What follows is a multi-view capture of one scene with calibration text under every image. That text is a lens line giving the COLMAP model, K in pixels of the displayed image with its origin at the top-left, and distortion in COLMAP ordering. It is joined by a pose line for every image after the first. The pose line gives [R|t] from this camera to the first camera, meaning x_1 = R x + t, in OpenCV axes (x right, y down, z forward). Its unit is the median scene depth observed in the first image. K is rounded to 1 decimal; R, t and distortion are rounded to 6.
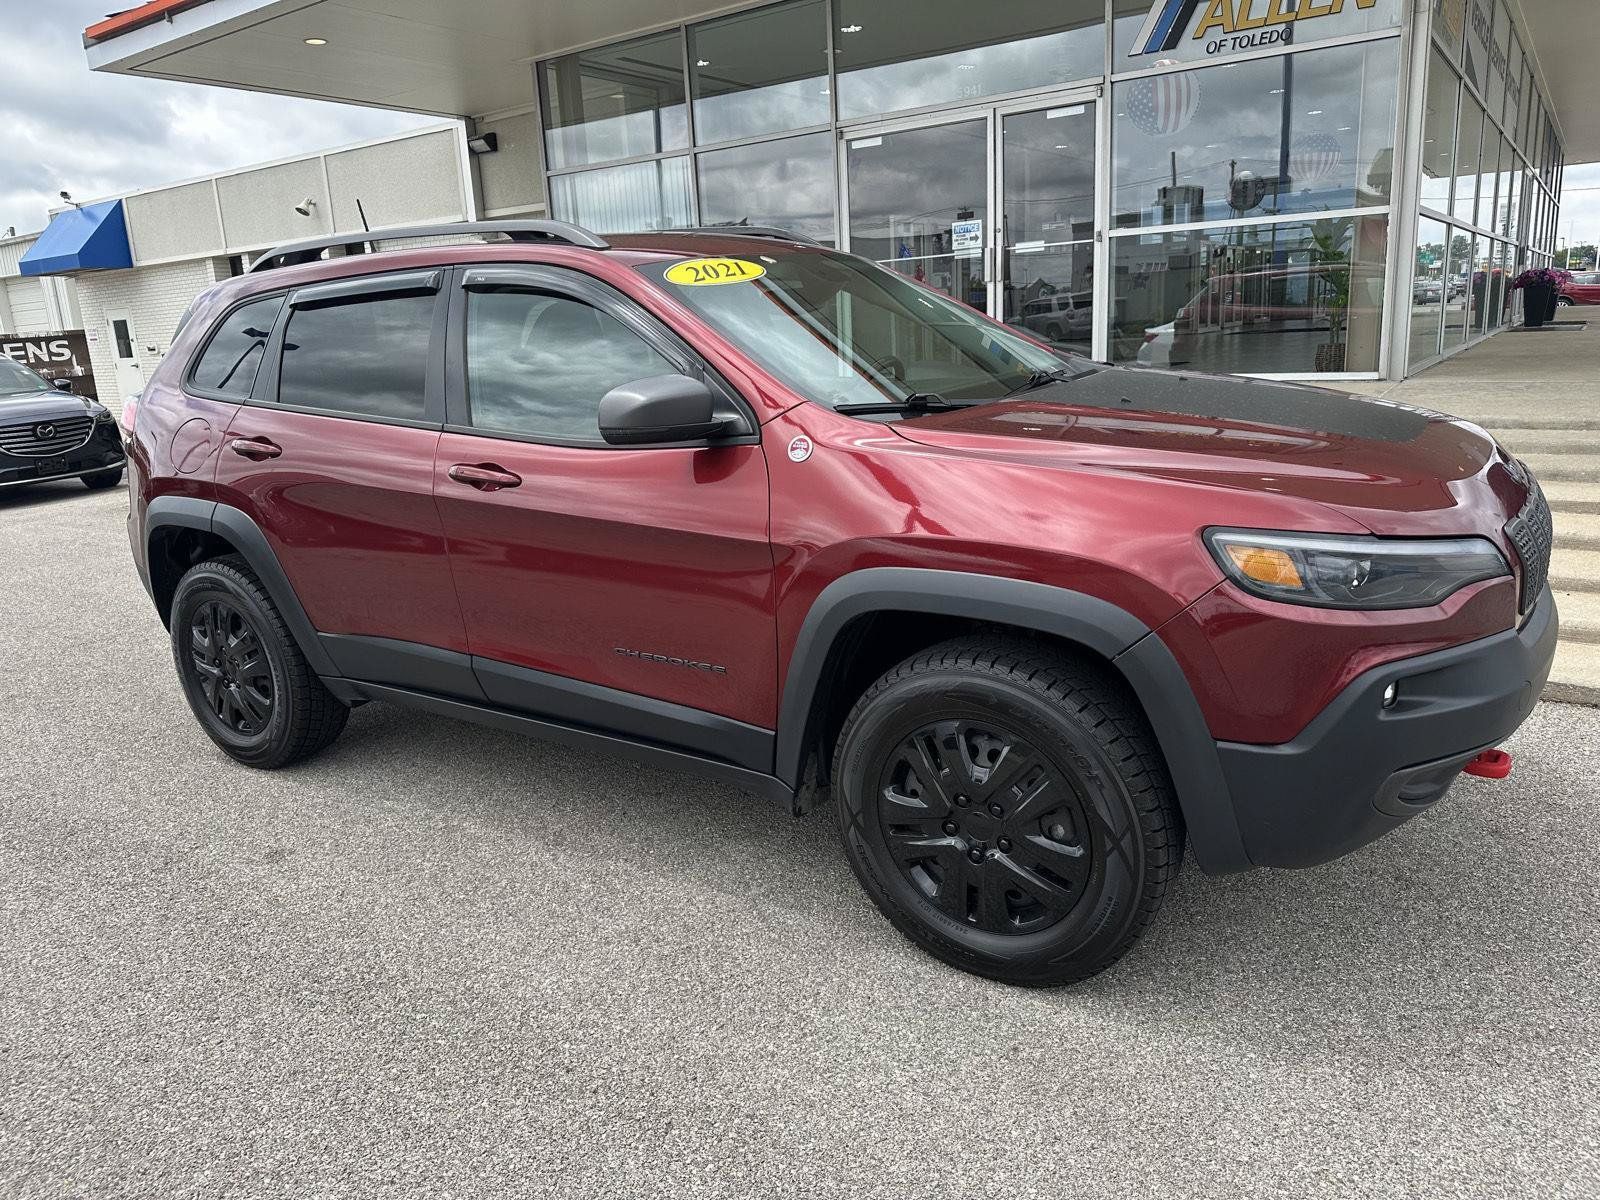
lens RADIAL K [[1153.3, 0, 788.2], [0, 1153.3, 604.5], [0, 0, 1]] dist [0.054224, -0.090742]
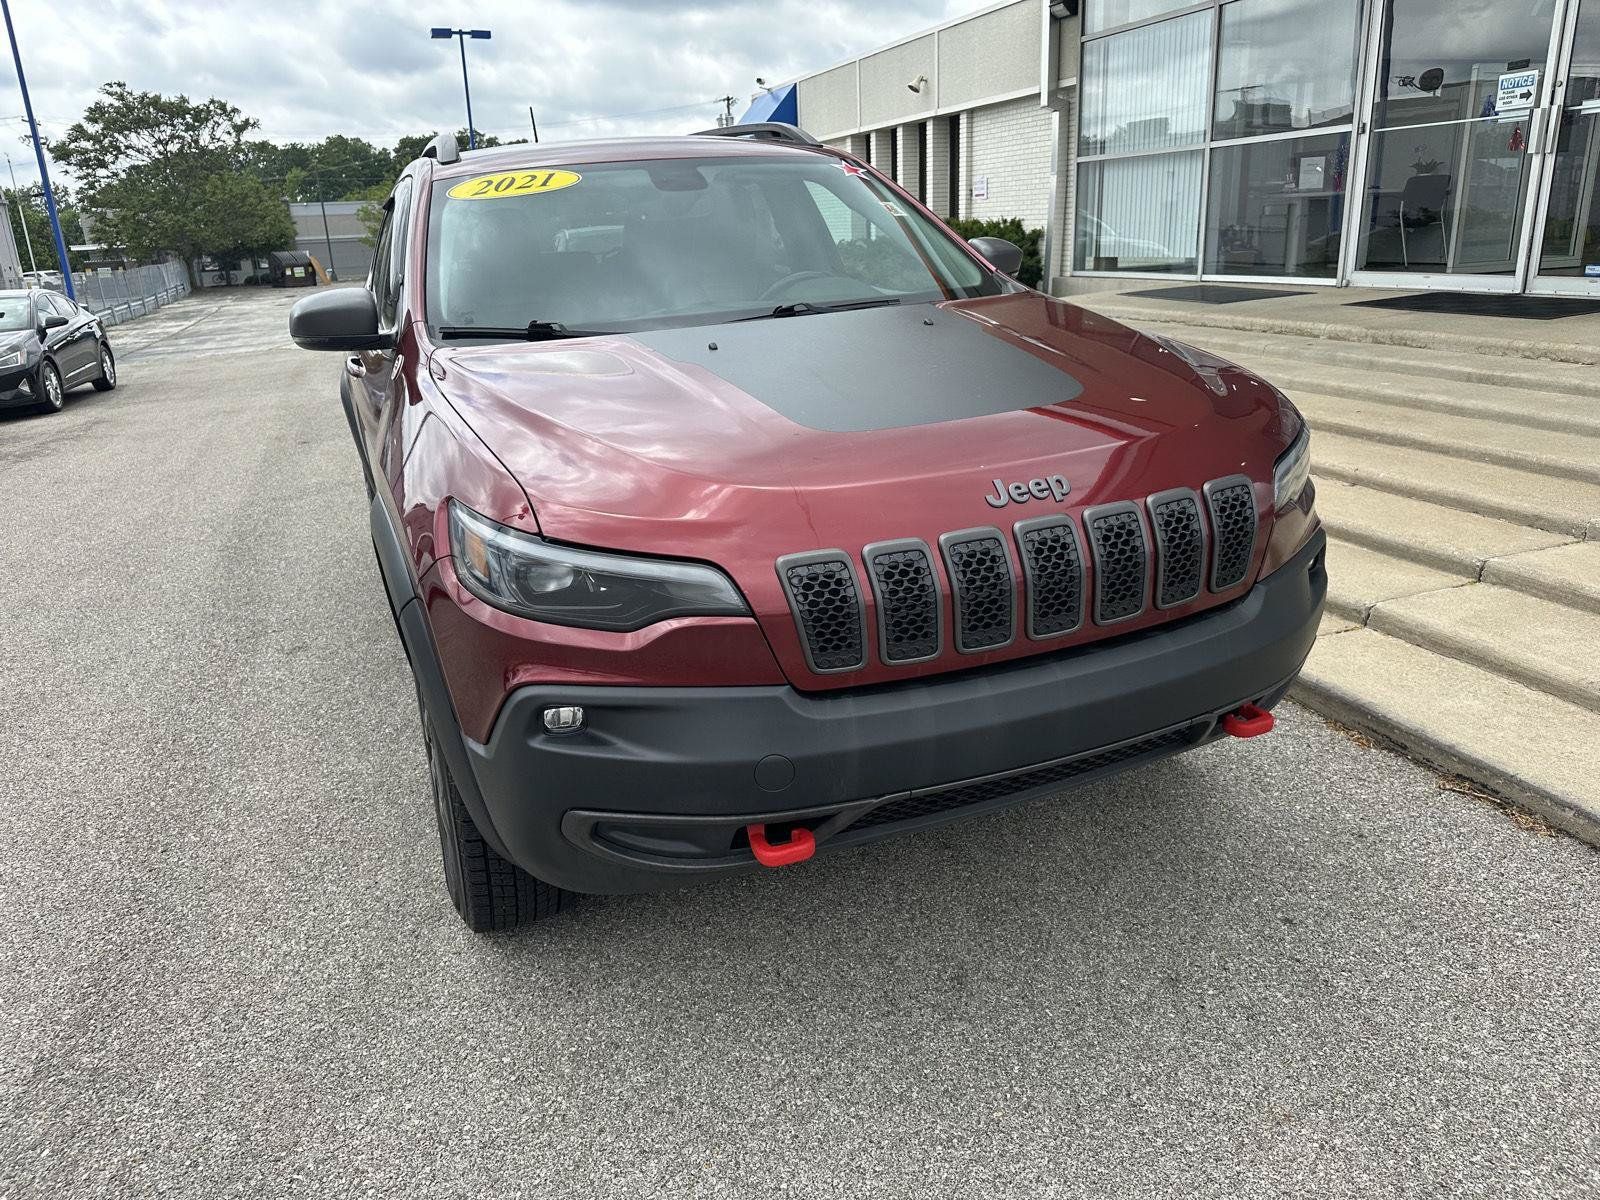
lens RADIAL K [[1159.6, 0, 777.4], [0, 1159.6, 603.8], [0, 0, 1]] dist [0.001437, -0.008122]
pose [[0.811350, 0.197229, -0.550284, 0.254384], [-0.138185, 0.979394, 0.147285, -0.035870], [0.567994, -0.043458, 0.821885, 0.090586]]
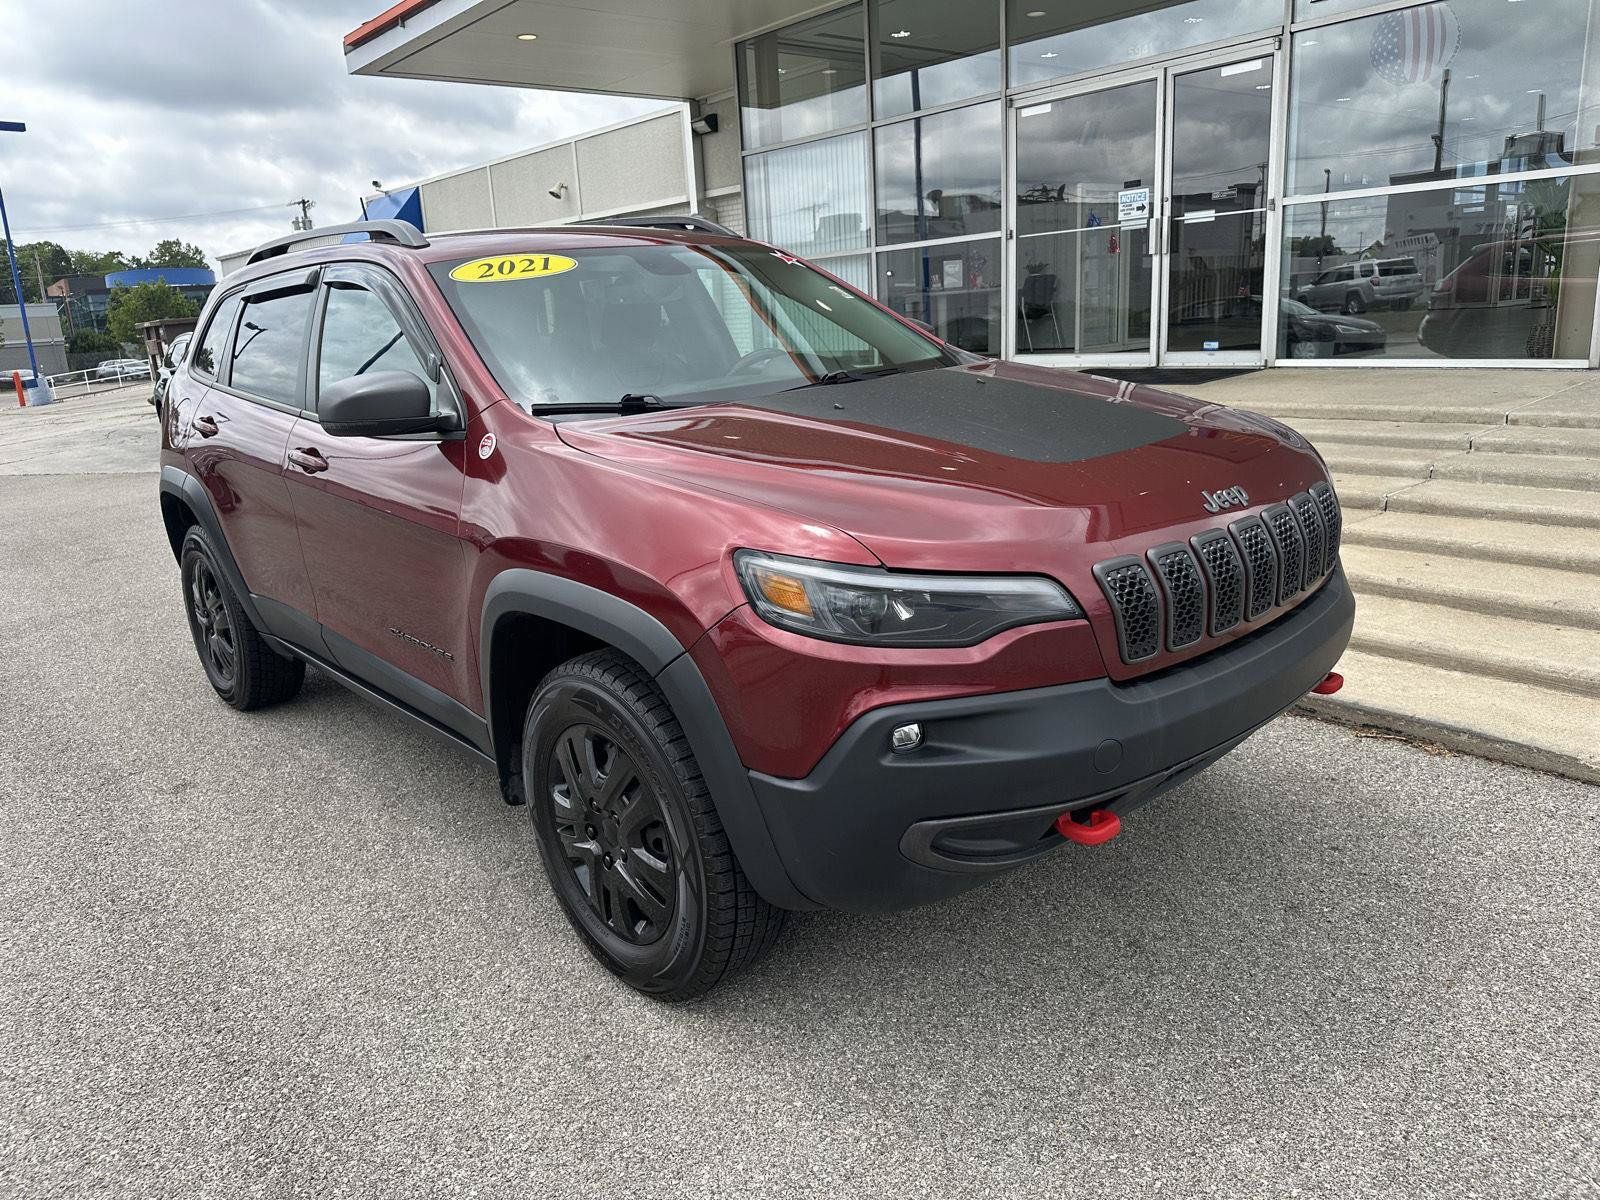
lens RADIAL K [[1153.3, 0, 788.2], [0, 1153.3, 604.5], [0, 0, 1]] dist [0.054224, -0.090742]
pose [[0.964833, 0.063755, -0.255016, 0.150805], [-0.057436, 0.997831, 0.032155, -0.012273], [0.256513, -0.016377, 0.966402, 0.020679]]
